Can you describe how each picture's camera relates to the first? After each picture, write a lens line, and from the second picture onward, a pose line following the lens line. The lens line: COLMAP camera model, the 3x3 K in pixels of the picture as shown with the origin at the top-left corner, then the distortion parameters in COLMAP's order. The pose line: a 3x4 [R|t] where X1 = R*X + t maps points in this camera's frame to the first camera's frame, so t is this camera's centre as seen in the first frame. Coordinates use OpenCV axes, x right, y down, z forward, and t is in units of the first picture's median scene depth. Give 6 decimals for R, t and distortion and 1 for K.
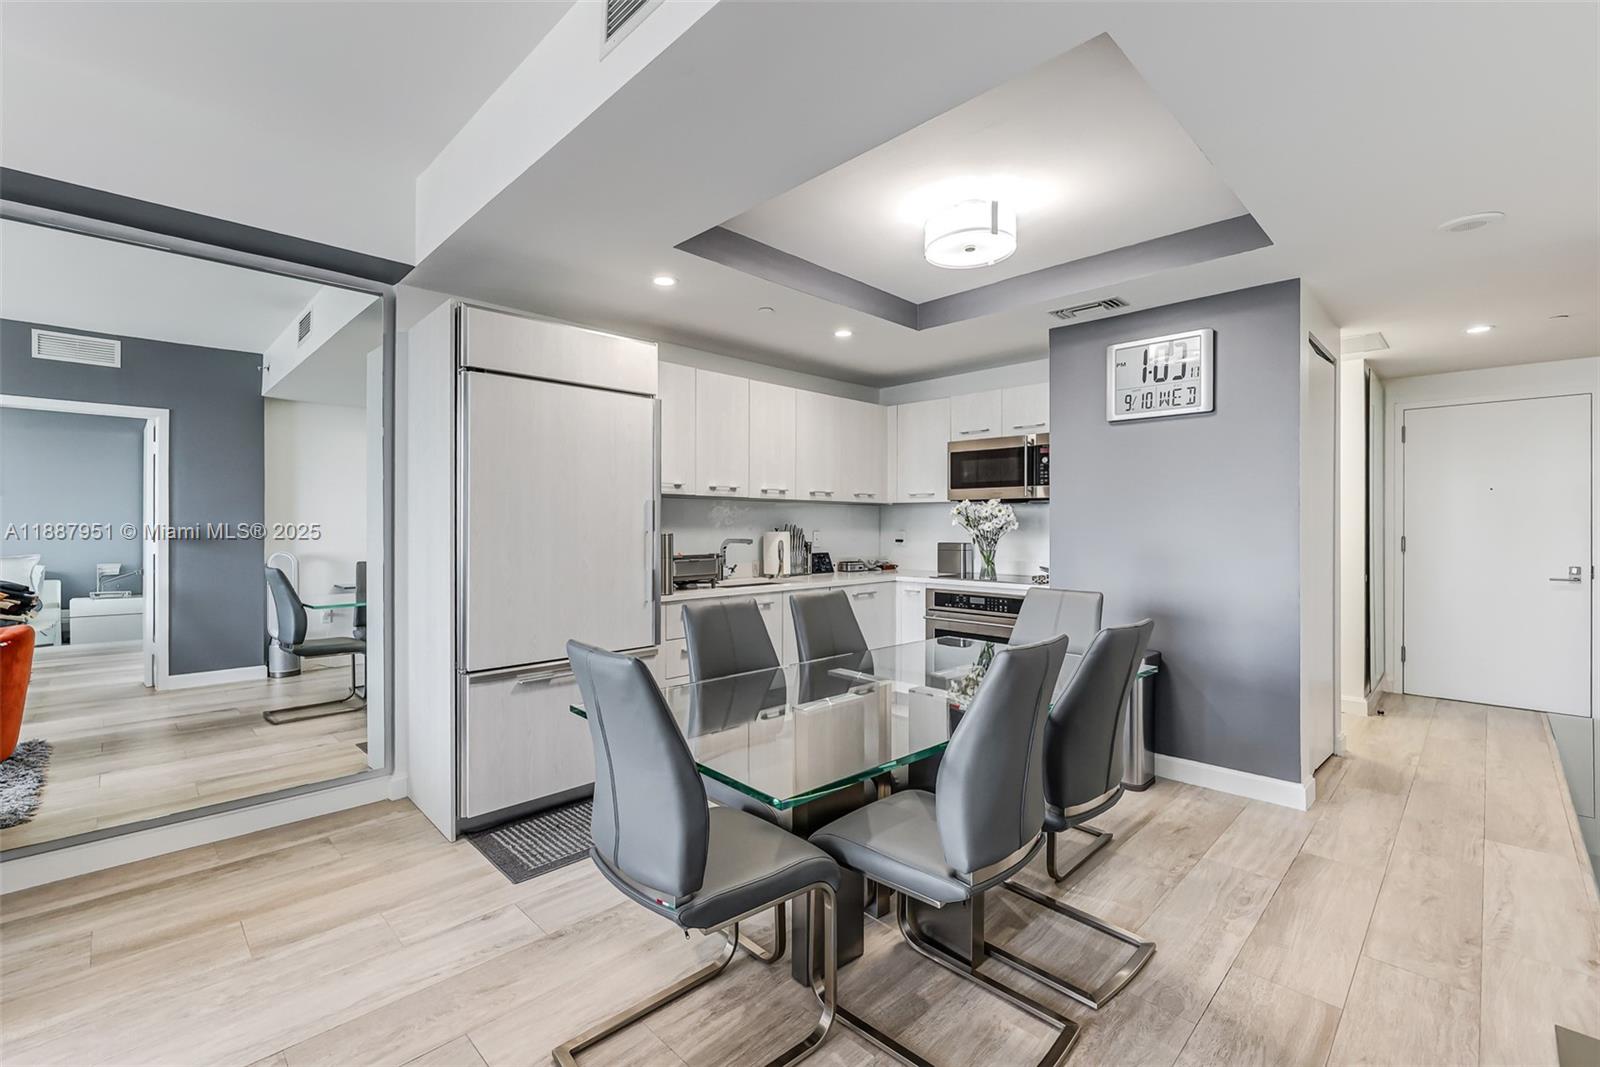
lens RADIAL K [[684.5, 0, 821.6], [0, 684.5, 528.4], [0, 0, 1]] dist [0.002093, -0.000336]
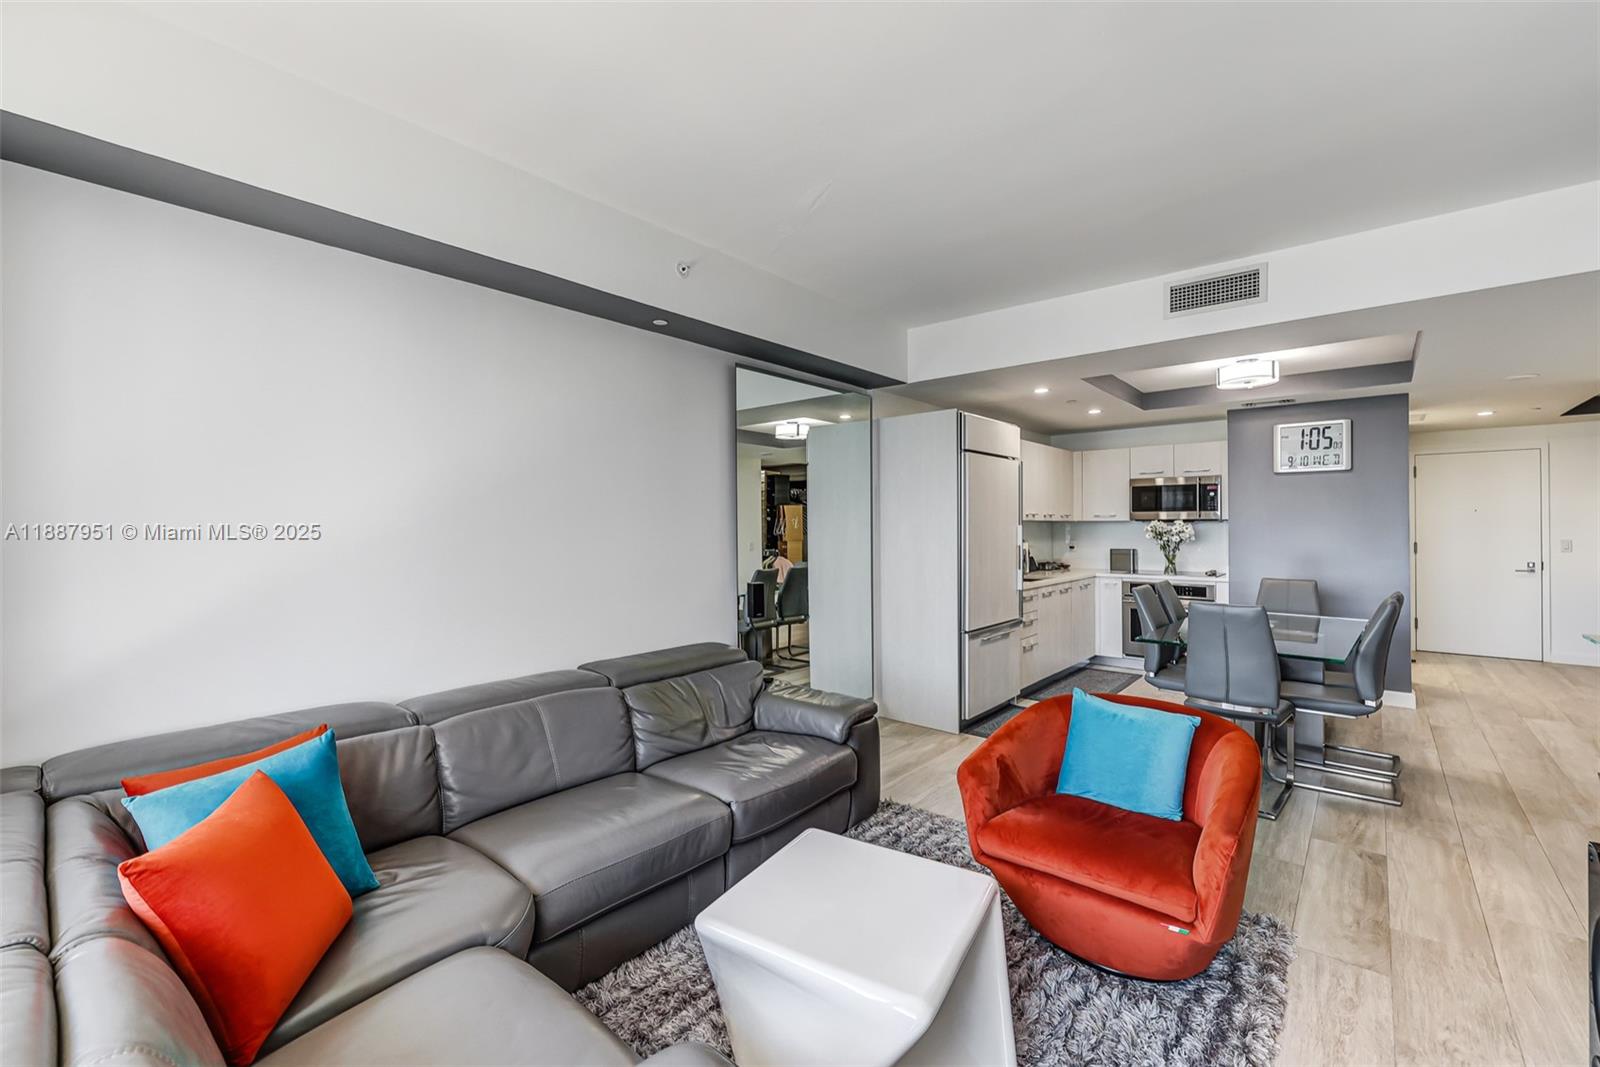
lens RADIAL K [[684.5, 0, 815.1], [0, 684.5, 529.8], [0, 0, 1]] dist [0.002093, -0.000336]
pose [[0.996182, -0.004278, 0.087193, -0.654471], [0.004041, 0.999988, 0.002885, -0.029302], [-0.087205, -0.002521, 0.996187, -0.399978]]
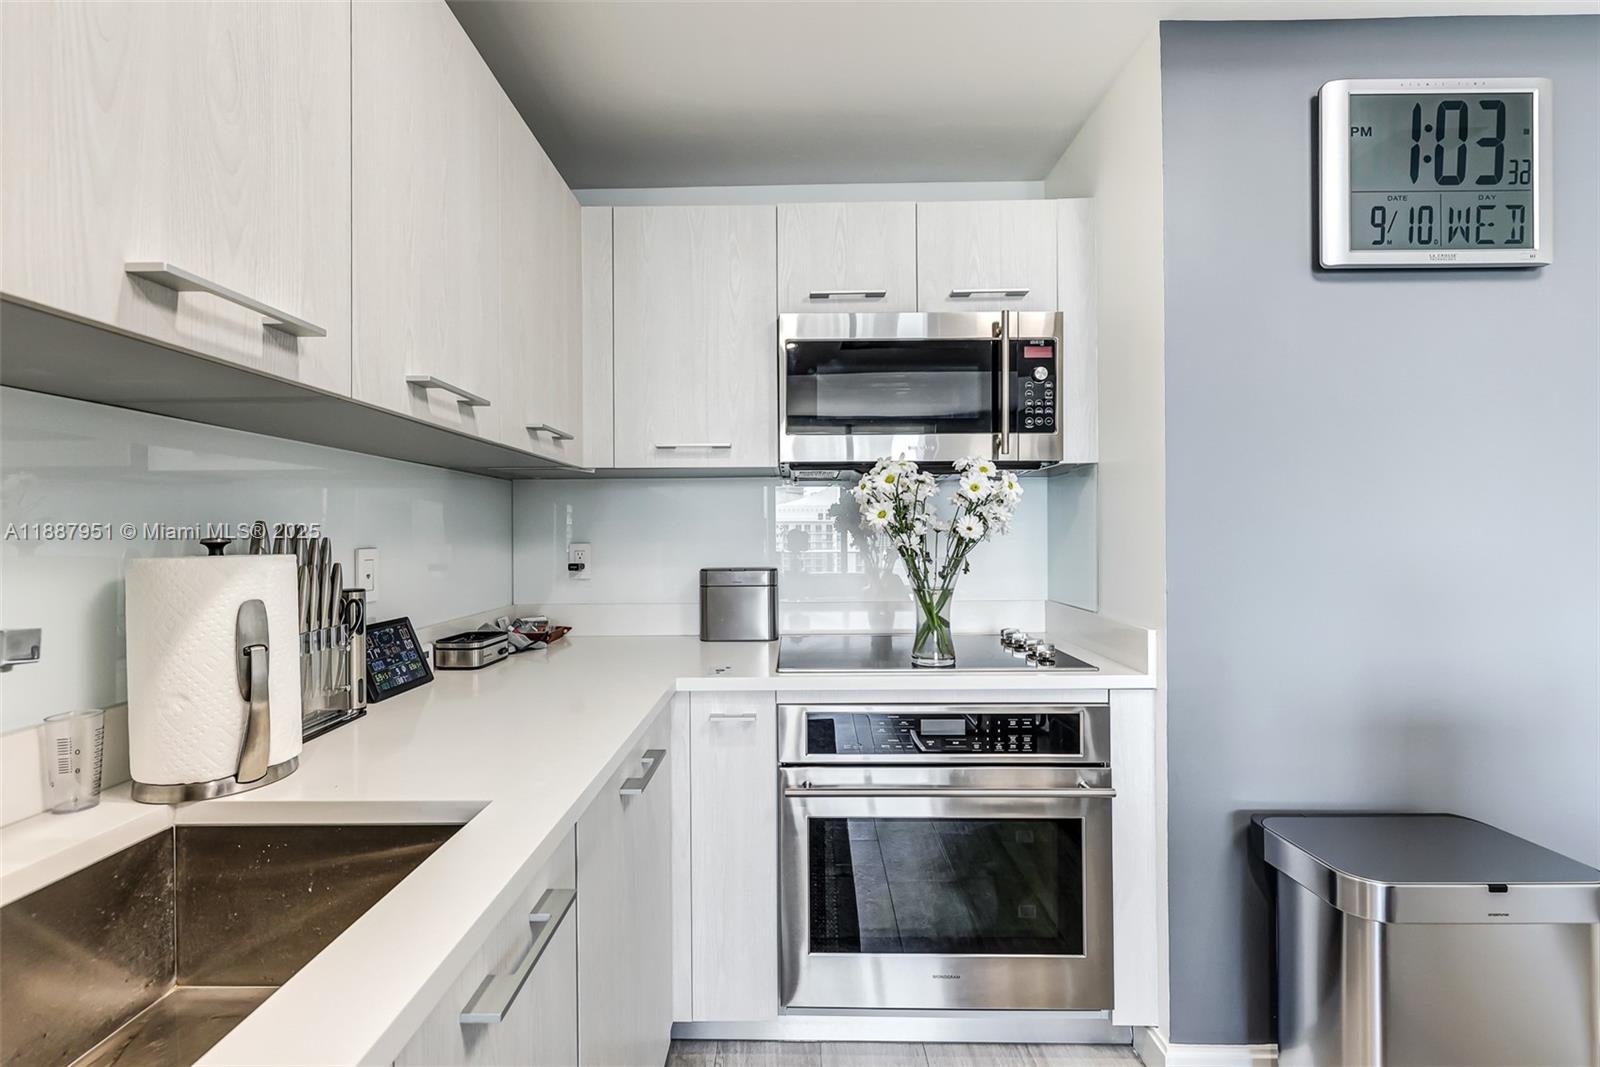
lens RADIAL K [[684.5, 0, 795.5], [0, 684.5, 537.7], [0, 0, 1]] dist [0.002093, -0.000336]
pose [[0.740169, -0.011173, 0.672328, -0.079379], [0.009944, 0.999934, 0.005670, -0.000035], [-0.672348, 0.002489, 0.740231, 0.777998]]
